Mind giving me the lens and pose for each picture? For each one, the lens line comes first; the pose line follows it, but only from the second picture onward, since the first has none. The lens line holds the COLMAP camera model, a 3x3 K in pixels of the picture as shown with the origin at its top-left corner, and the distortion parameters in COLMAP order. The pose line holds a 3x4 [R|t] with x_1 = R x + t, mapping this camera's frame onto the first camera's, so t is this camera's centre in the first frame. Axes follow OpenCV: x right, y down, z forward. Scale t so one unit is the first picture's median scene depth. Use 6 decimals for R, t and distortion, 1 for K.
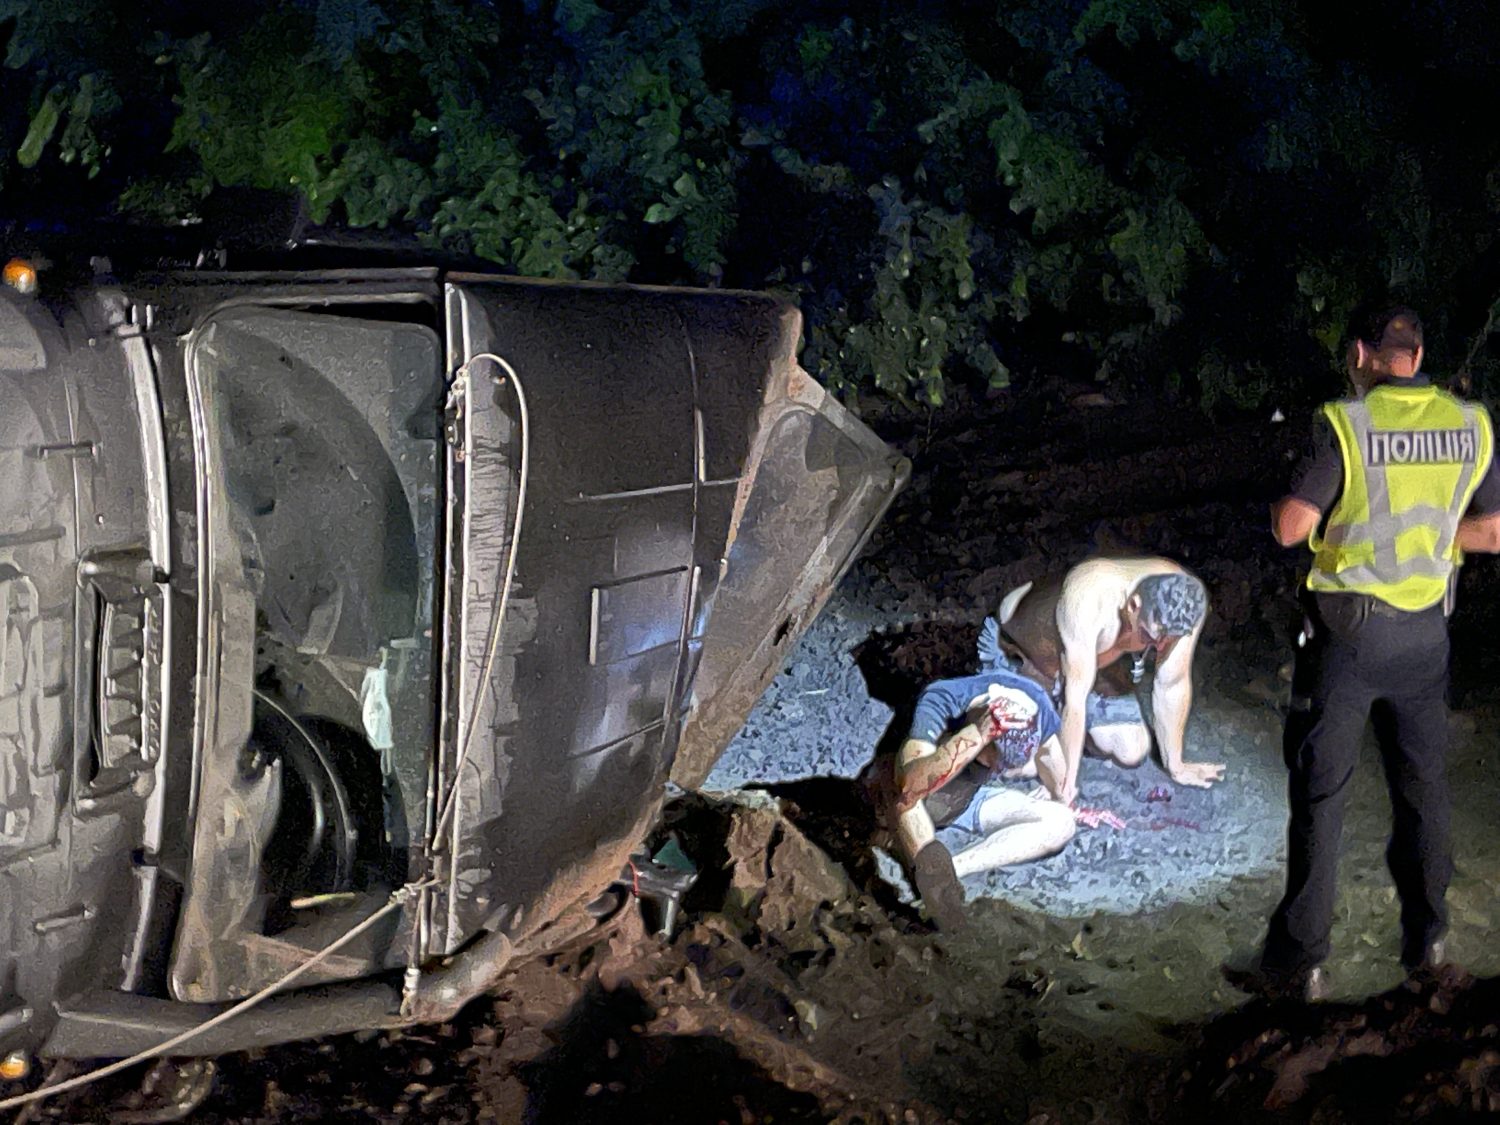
lens RADIAL K [[2828.6, 0, 750.0], [0, 2828.6, 560.5], [0, 0, 1]] dist [0.102995, 0.000000]
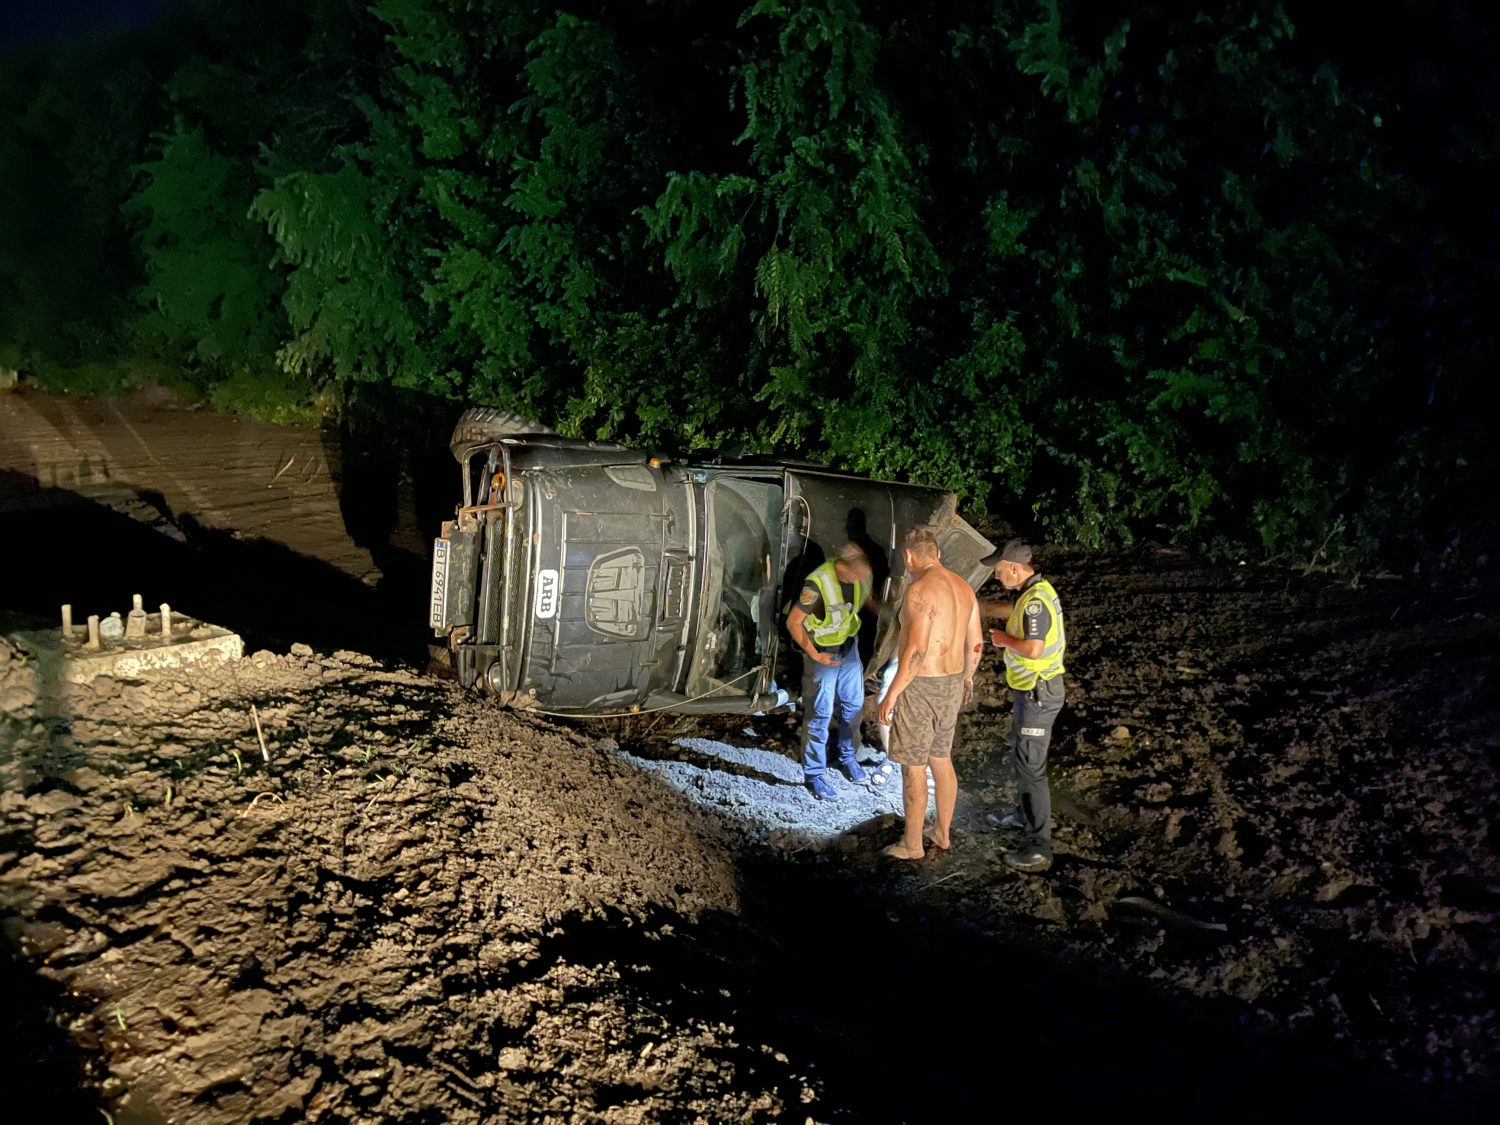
lens RADIAL K [[1152.5, 0, 745.9], [0, 1152.5, 556.3], [0, 0, 1]] dist [0.057304, -0.063093]
pose [[0.941112, 0.069593, -0.330855, 0.266324], [-0.086910, 0.995498, -0.037819, 0.043578], [0.326734, 0.064347, 0.942923, -0.181979]]
